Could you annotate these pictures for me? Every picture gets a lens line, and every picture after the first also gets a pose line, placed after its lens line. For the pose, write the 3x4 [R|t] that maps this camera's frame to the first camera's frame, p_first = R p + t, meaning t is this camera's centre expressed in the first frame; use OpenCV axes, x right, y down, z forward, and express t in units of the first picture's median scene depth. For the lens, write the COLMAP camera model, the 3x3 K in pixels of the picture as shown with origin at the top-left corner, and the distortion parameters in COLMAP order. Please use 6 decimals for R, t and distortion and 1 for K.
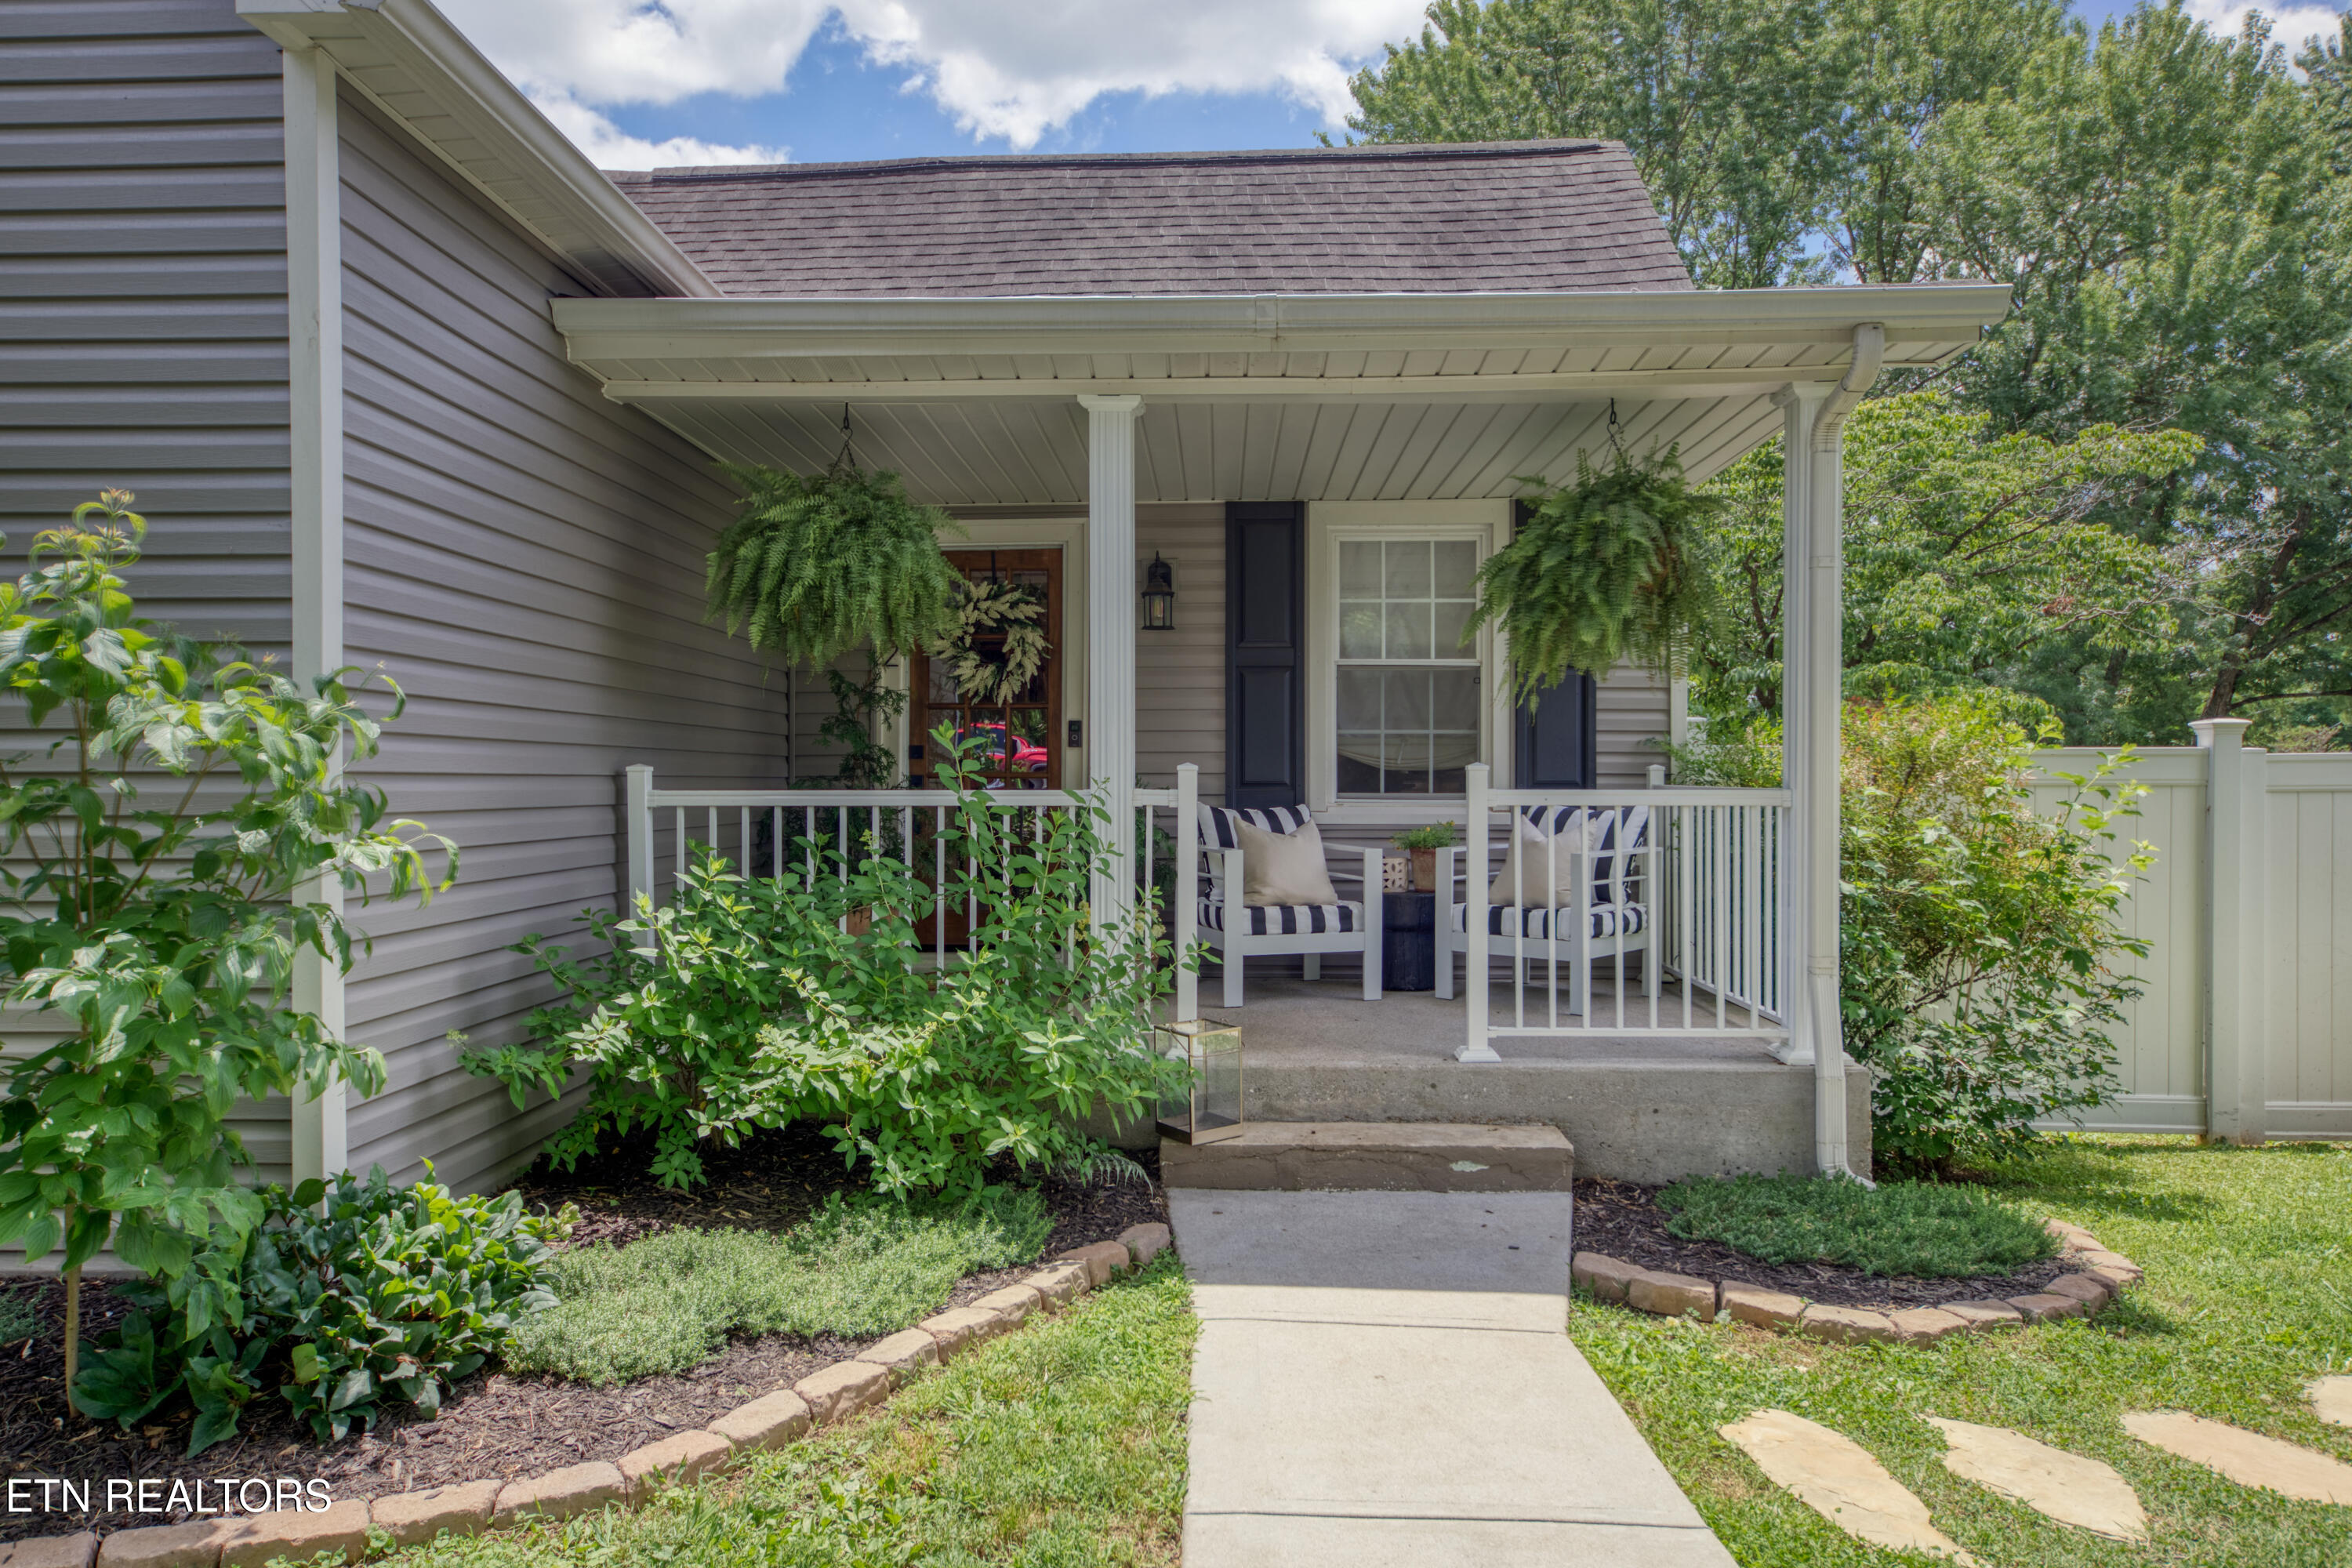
lens RADIAL K [[1477.1, 0, 1128.0], [0, 1477.1, 810.0], [0, 0, 1]] dist [0.008741, 0.003597]
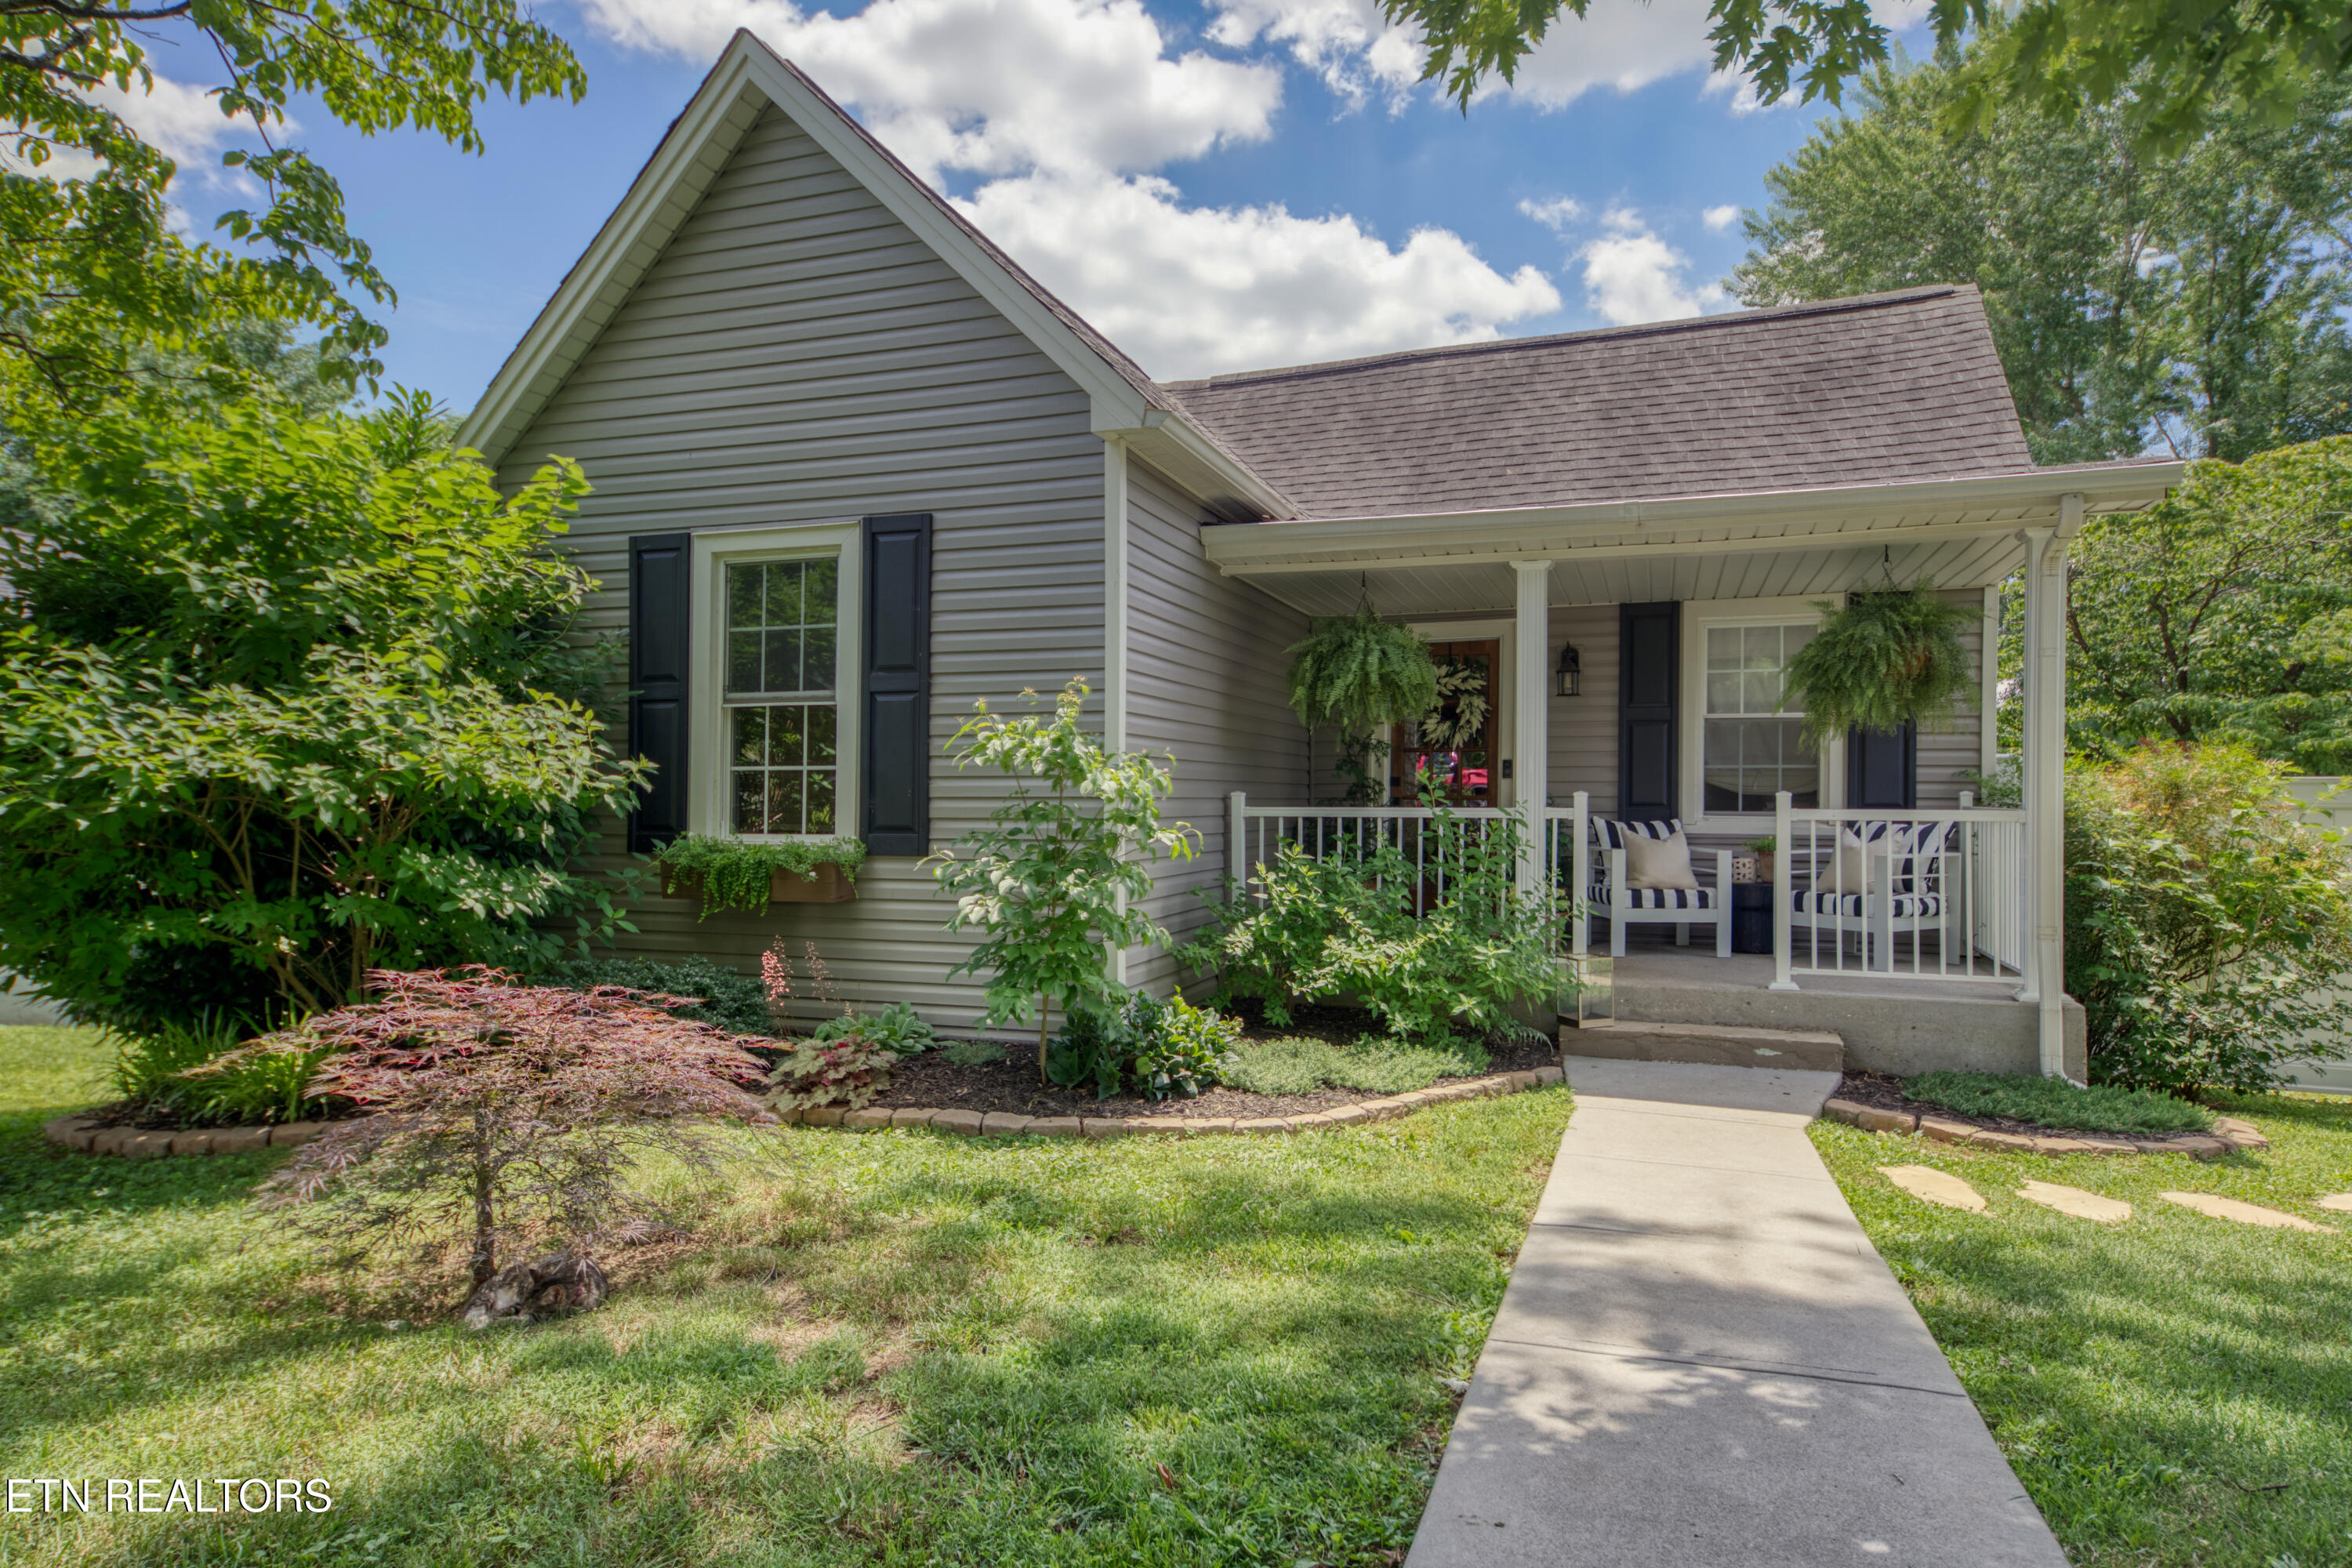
lens RADIAL K [[1357.3, 0, 1169.5], [0, 1357.3, 809.5], [0, 0, 1]] dist [0.045535, 0.002724]
pose [[0.960537, 0.005255, -0.278102, 0.021869], [-0.008662, 0.999902, -0.011024, 0.006678], [0.278017, 0.012997, 0.960488, -0.468440]]
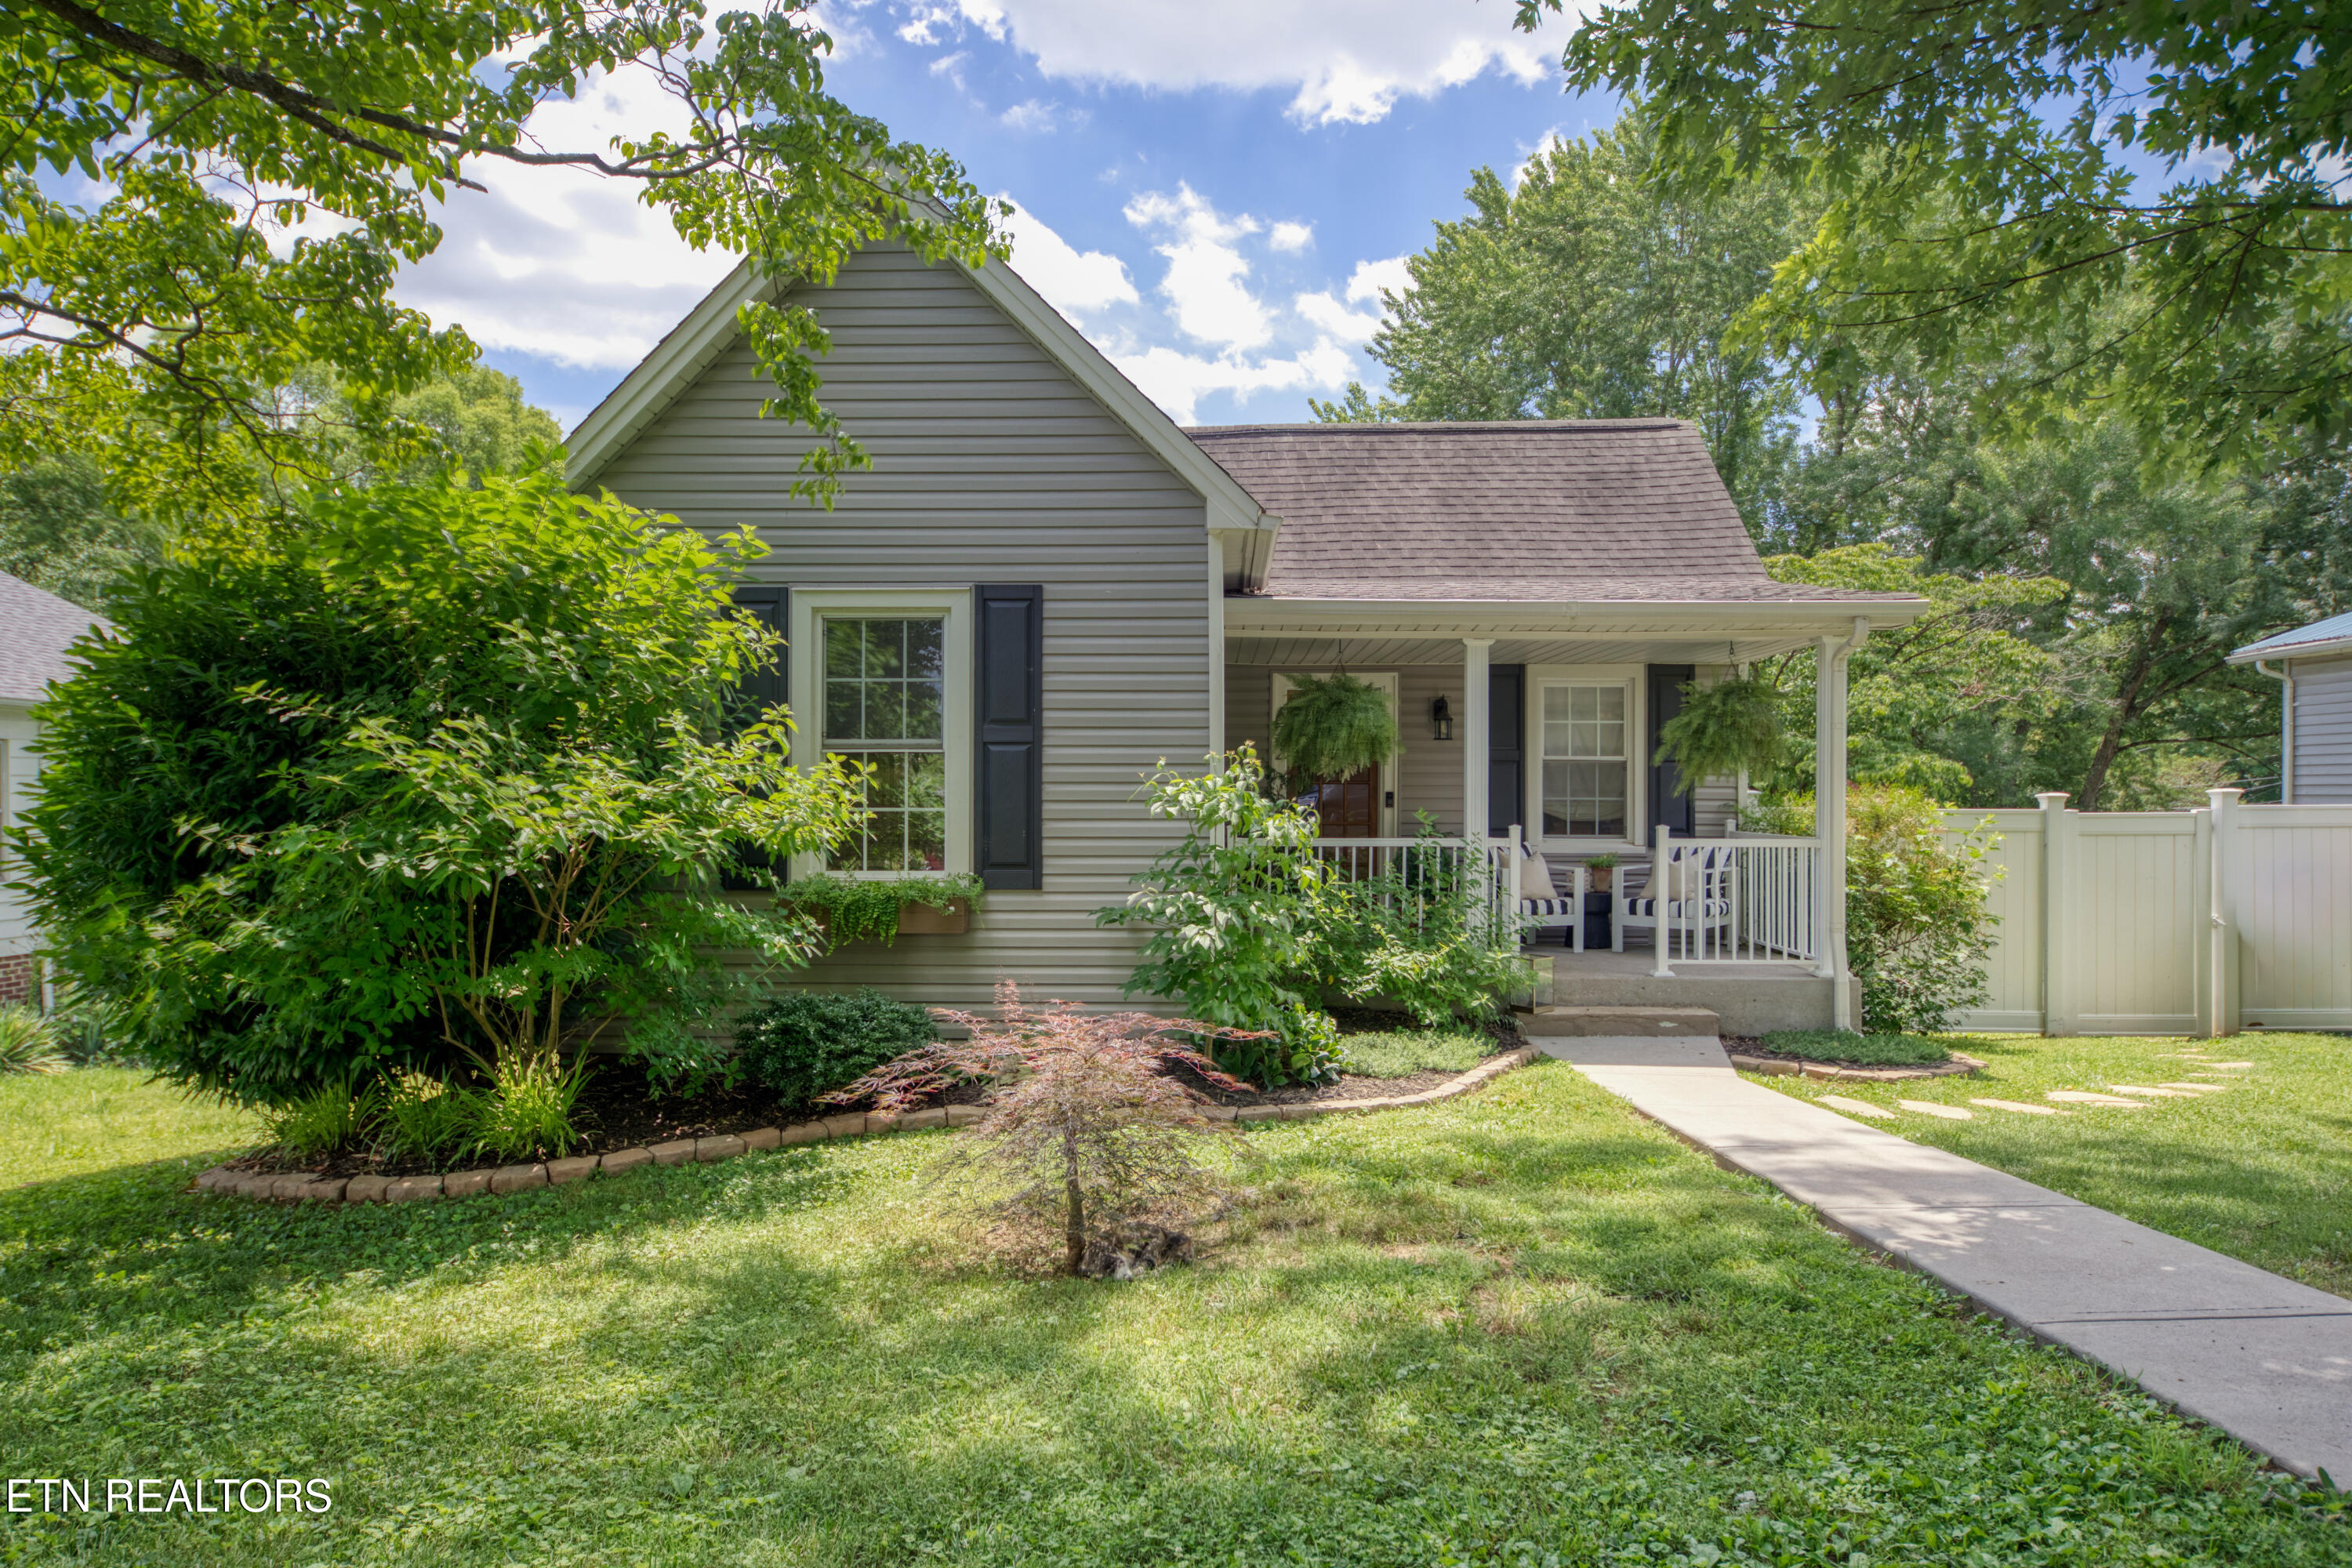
lens RADIAL K [[1386.6, 0, 1175.8], [0, 1386.6, 817.1], [0, 0, 1]] dist [0.020592, -0.000530]
pose [[0.999466, 0.001993, 0.032605, -0.431594], [-0.001781, 0.999977, -0.006539, -0.026838], [-0.032617, 0.006477, 0.999447, -0.758308]]
